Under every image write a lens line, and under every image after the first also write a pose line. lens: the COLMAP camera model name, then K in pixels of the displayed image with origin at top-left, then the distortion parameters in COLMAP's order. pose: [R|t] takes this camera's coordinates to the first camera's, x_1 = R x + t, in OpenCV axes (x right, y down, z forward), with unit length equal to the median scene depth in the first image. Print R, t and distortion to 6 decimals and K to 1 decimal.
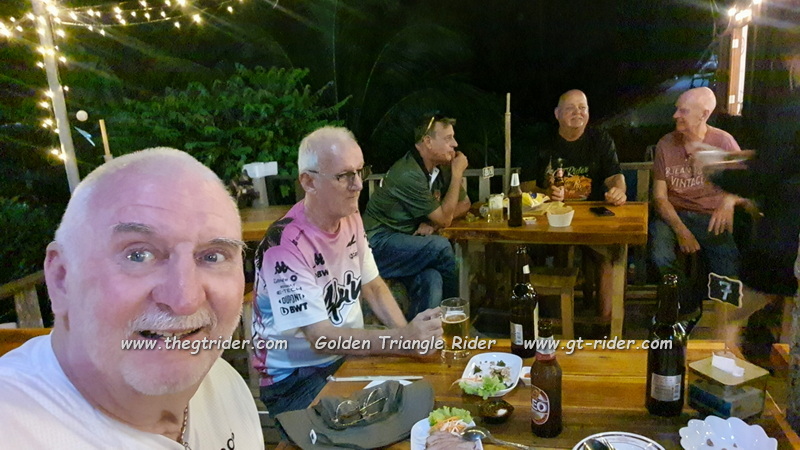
lens RADIAL K [[579.1, 0, 400.0], [0, 579.1, 225.0], [0, 0, 1]] dist [-0.002621, -0.000957]
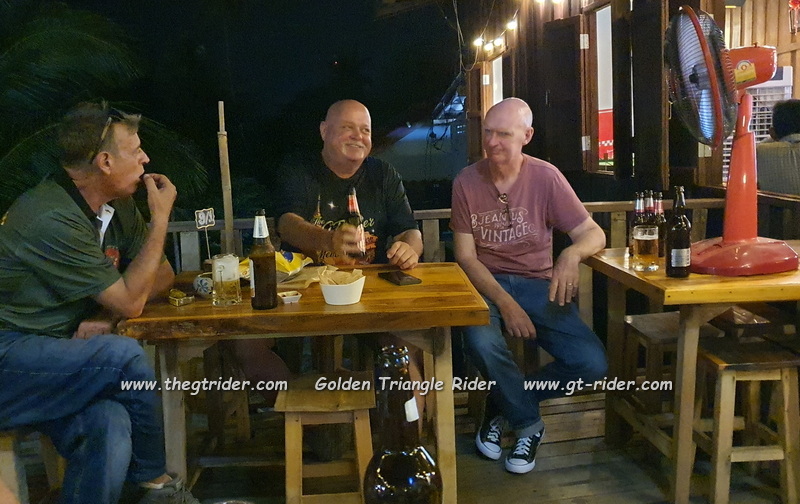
lens RADIAL K [[719.8, 0, 400.3], [0, 719.8, 274.7], [0, 0, 1]] dist [0.039314, -0.004290]
pose [[0.882978, -0.023525, 0.468824, -0.014139], [0.056207, 0.996857, -0.055838, 0.015646], [-0.466036, 0.075655, 0.881525, 0.305925]]
